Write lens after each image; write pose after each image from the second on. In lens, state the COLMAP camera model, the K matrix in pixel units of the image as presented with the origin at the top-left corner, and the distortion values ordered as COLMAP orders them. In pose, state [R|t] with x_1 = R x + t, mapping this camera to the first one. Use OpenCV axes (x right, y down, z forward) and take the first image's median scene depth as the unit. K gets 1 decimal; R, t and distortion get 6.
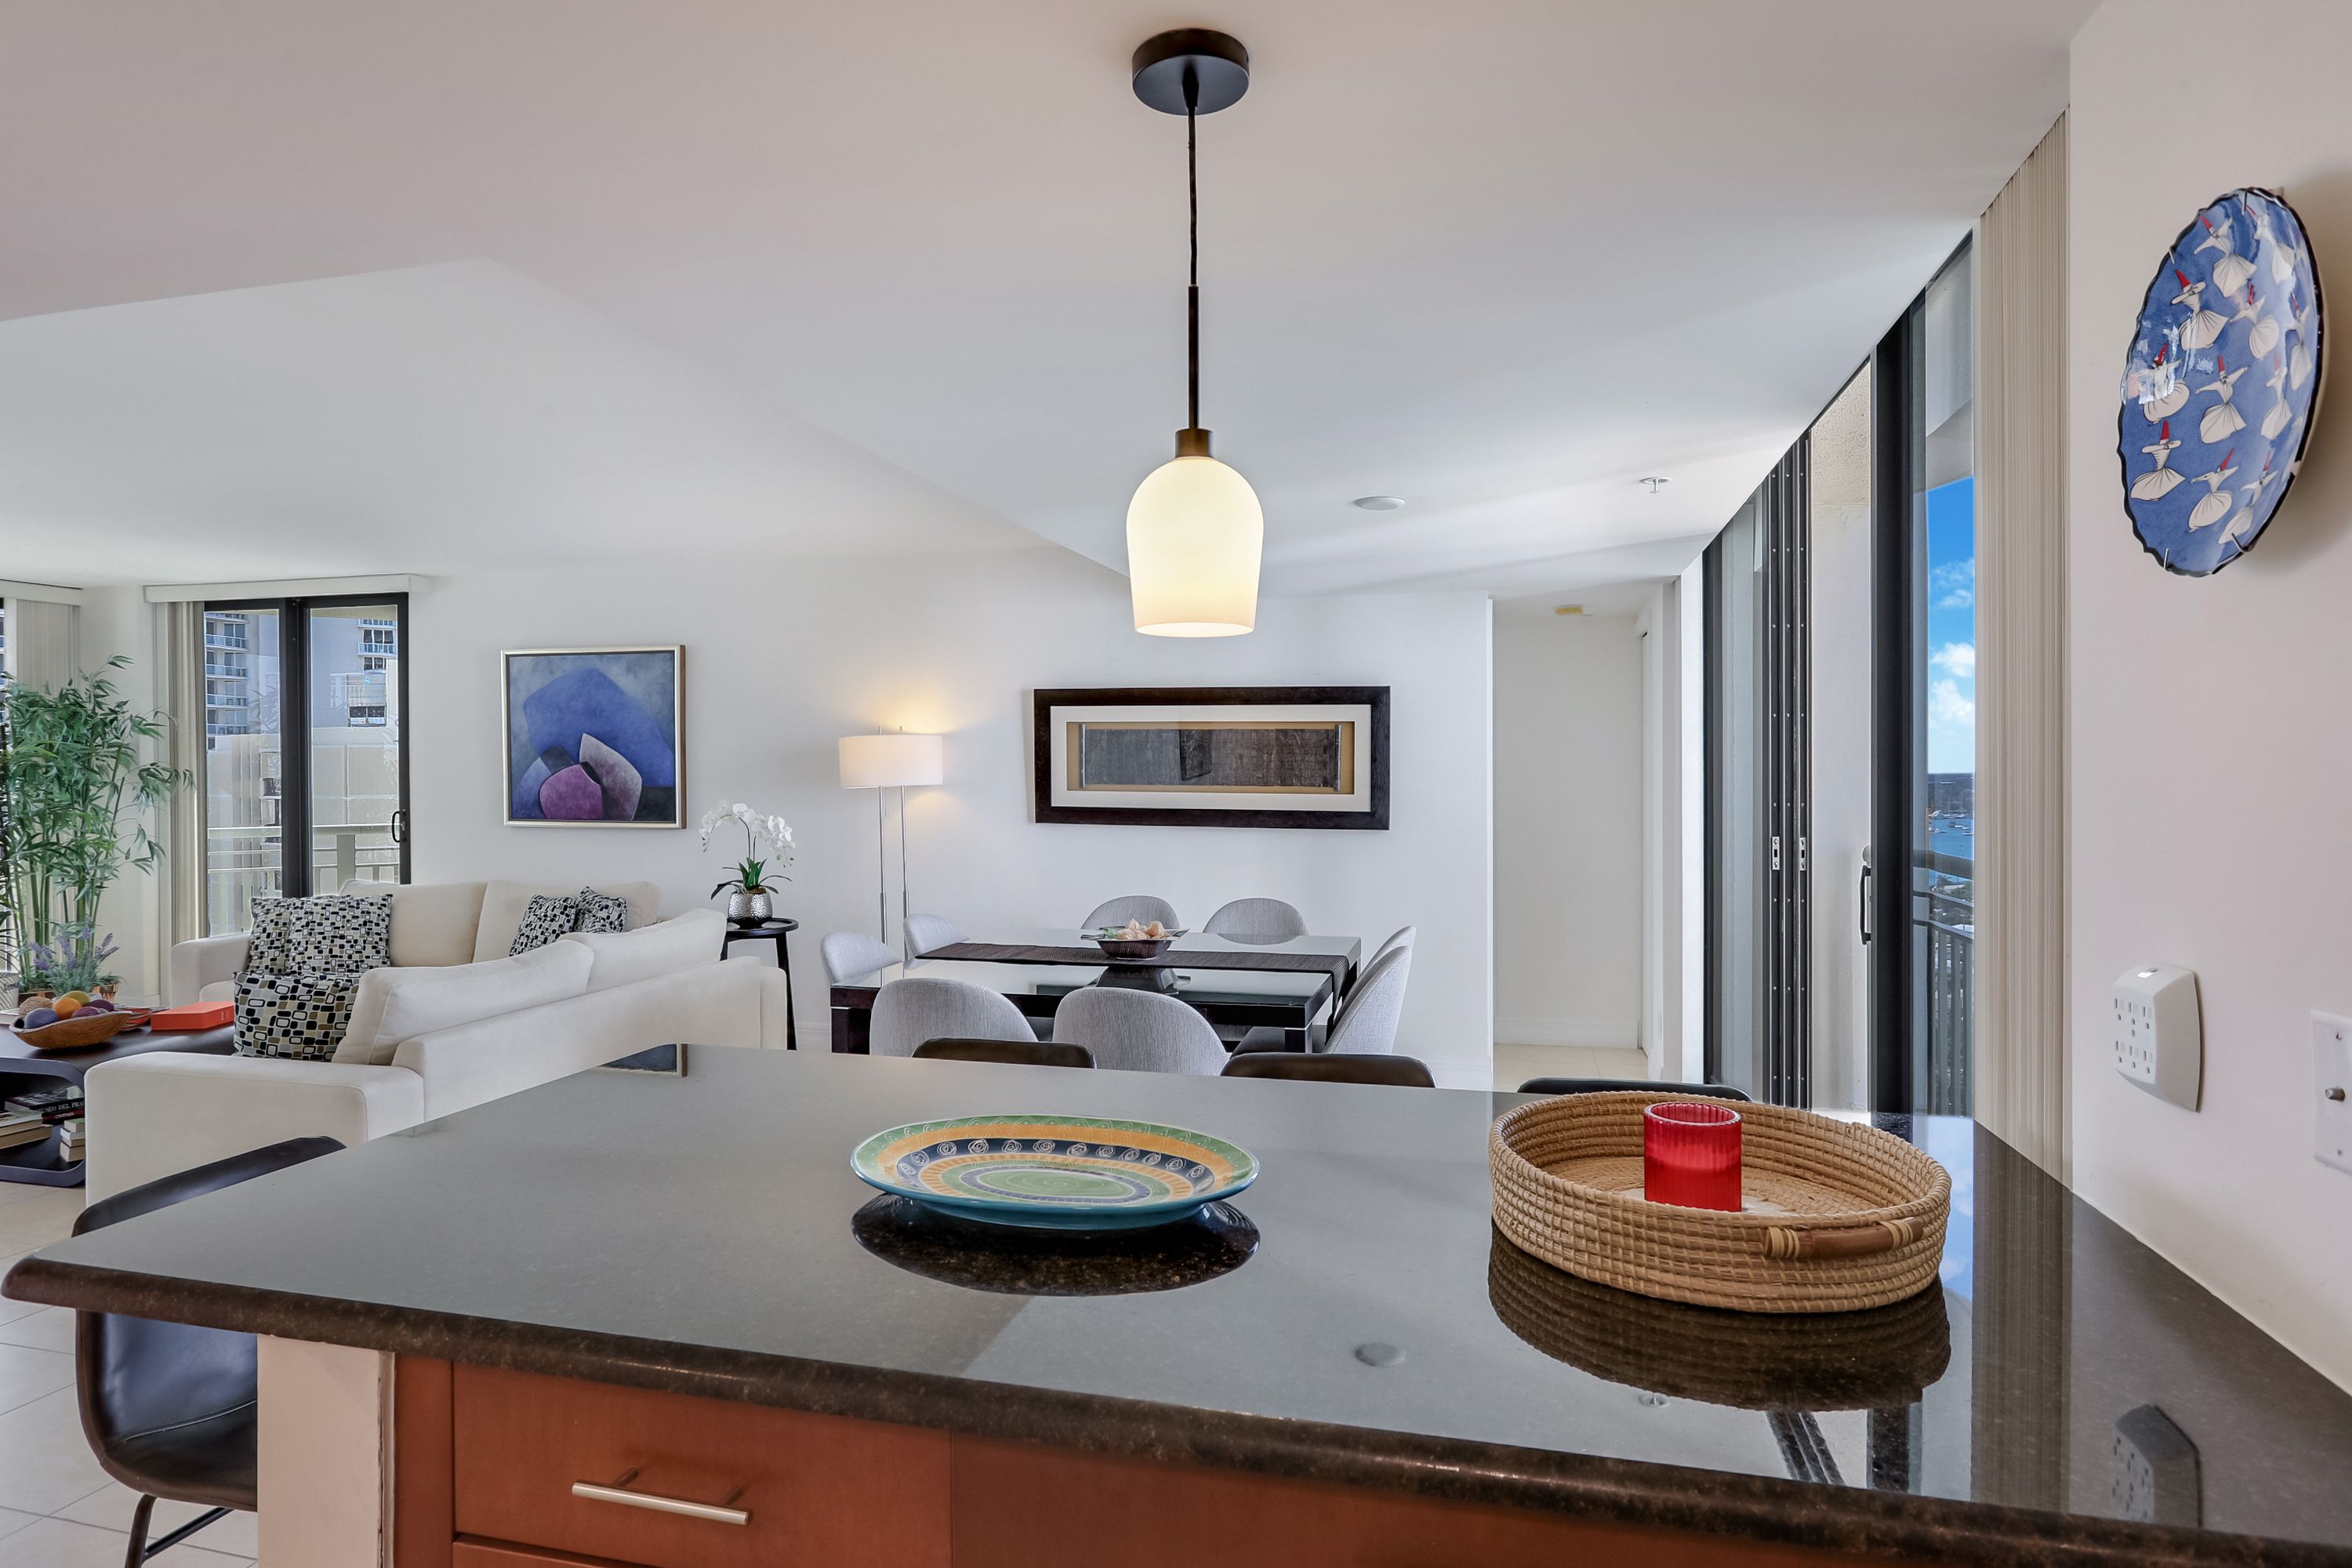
lens RADIAL K [[1273.9, 0, 1176.0], [0, 1273.9, 784.0], [0, 0, 1]] dist [-0.003112, -0.000327]
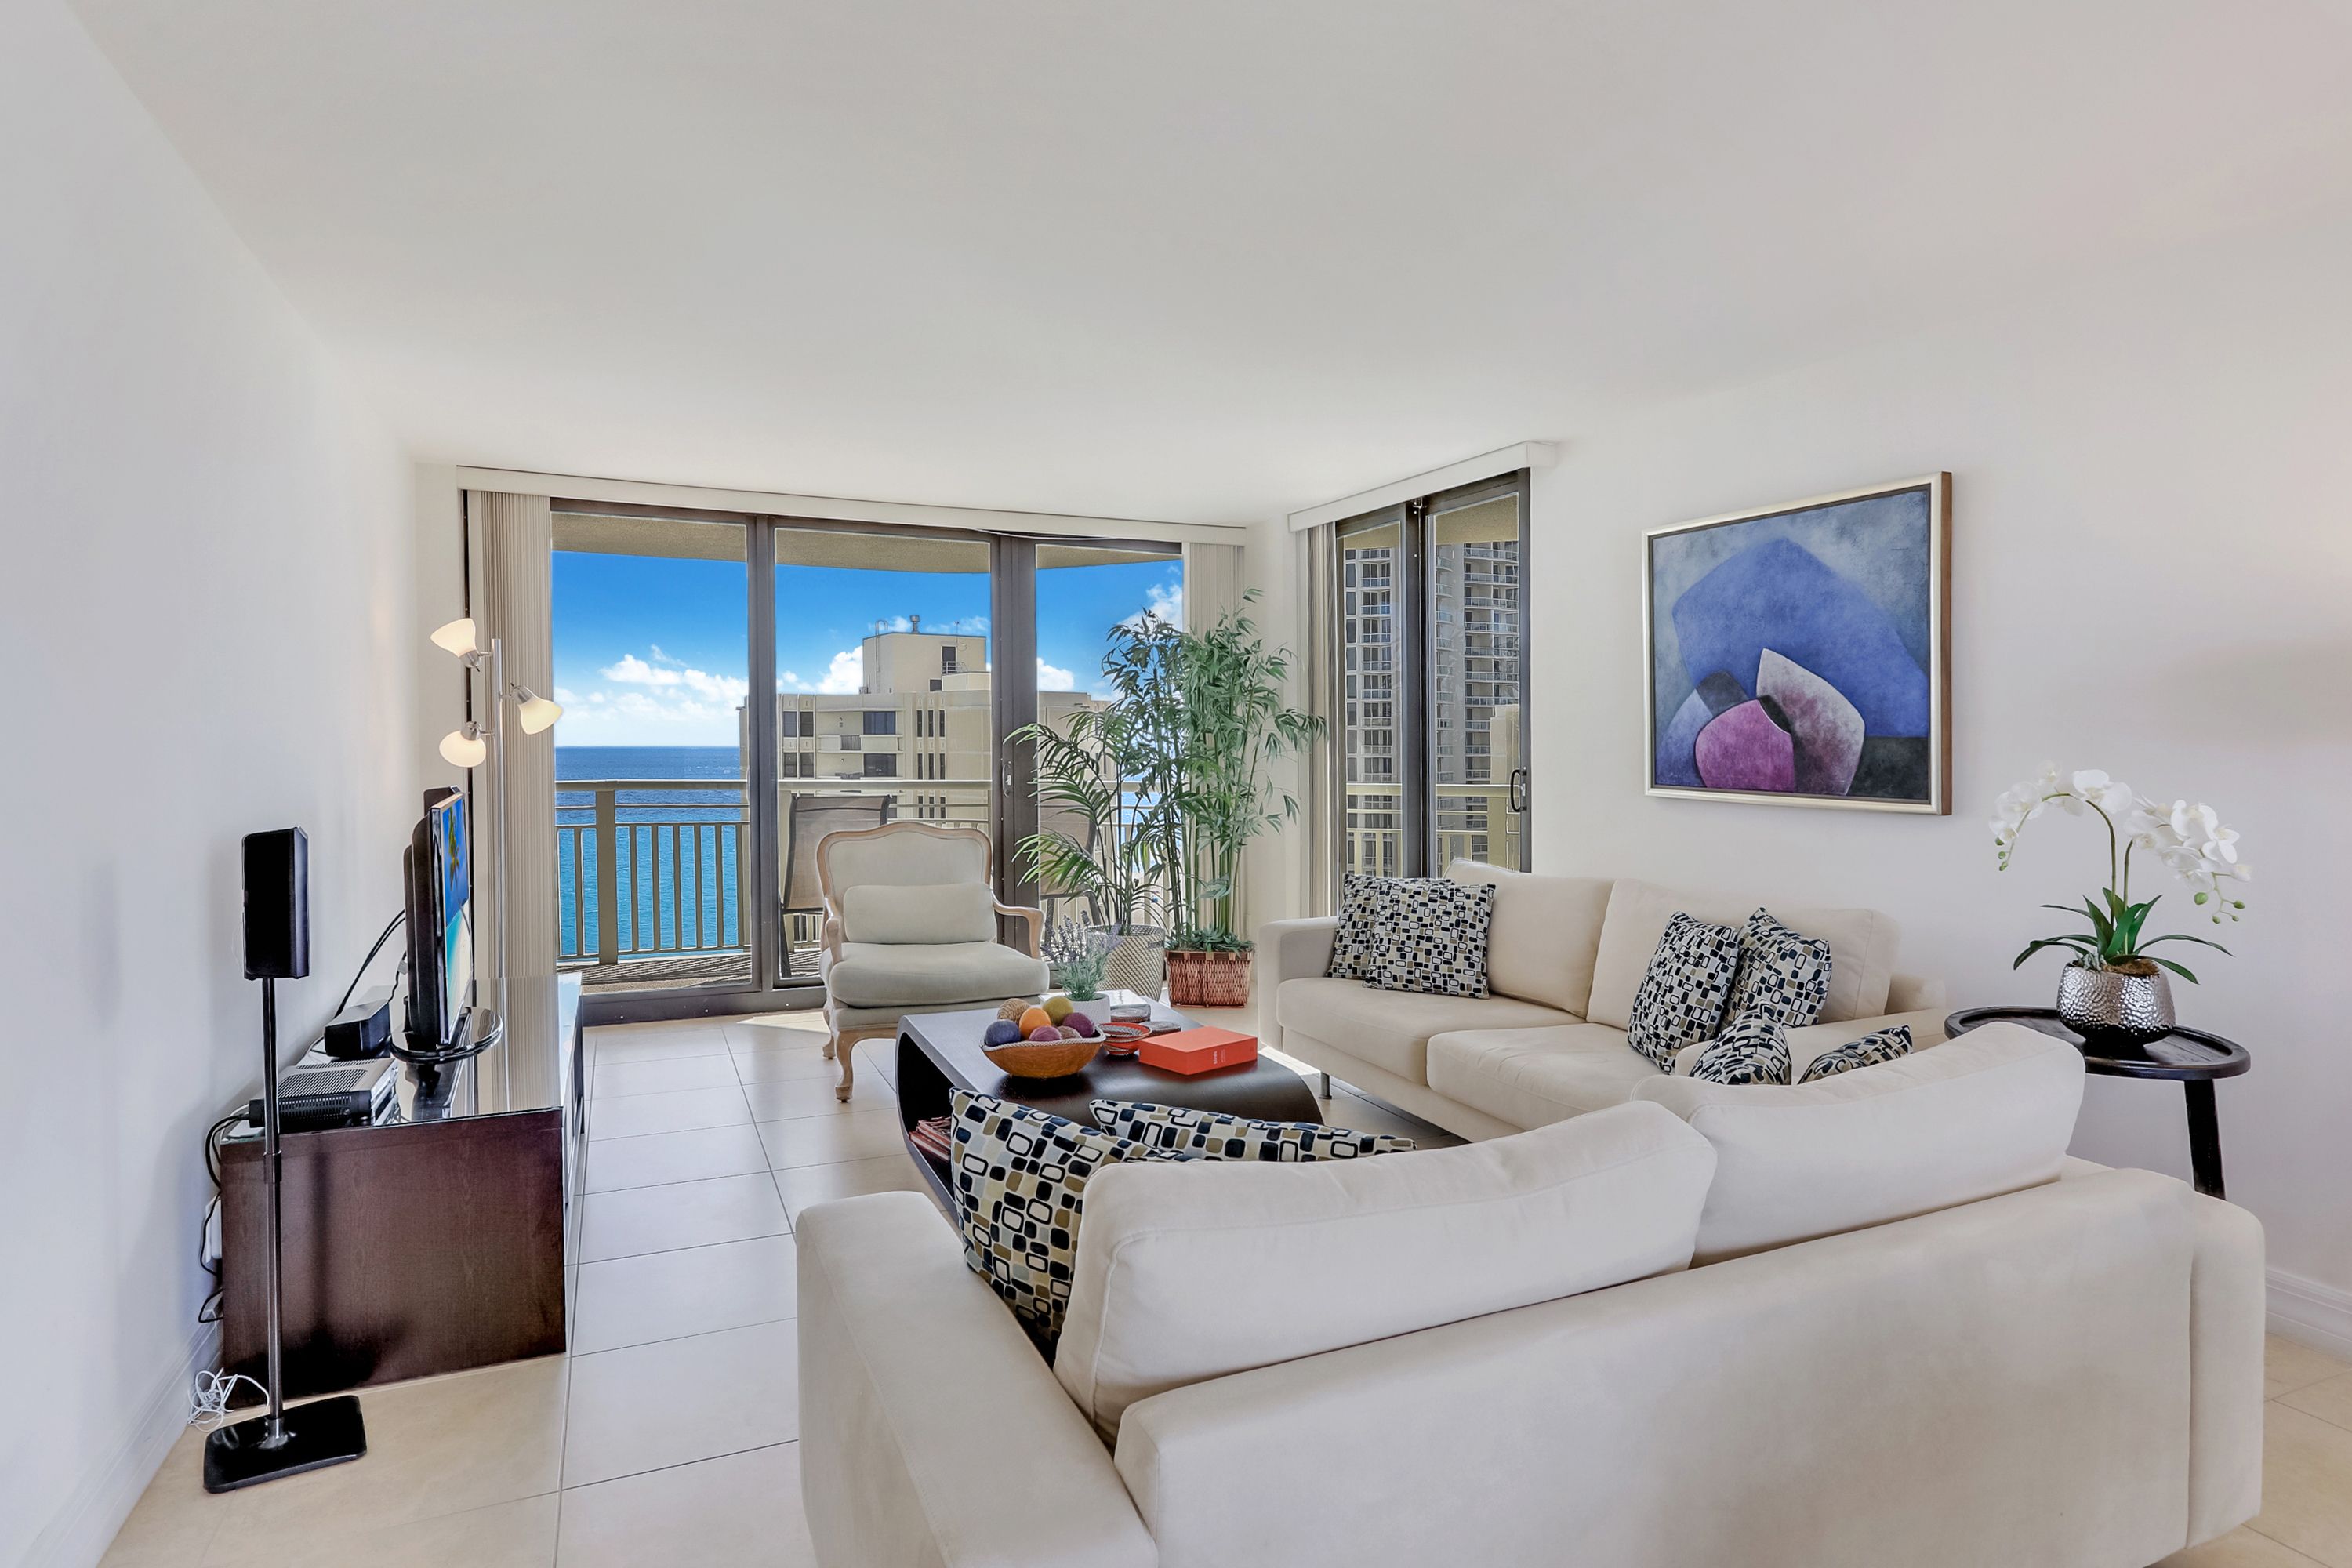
lens RADIAL K [[1257.0, 0, 1164.4], [0, 1257.0, 733.5], [0, 0, 1]] dist [0.000060, 0.000227]
pose [[0.614559, 0.002684, -0.788866, -0.175833], [-0.013634, 0.999881, -0.007220, 0.009293], [0.788753, 0.015193, 0.614523, 0.425569]]
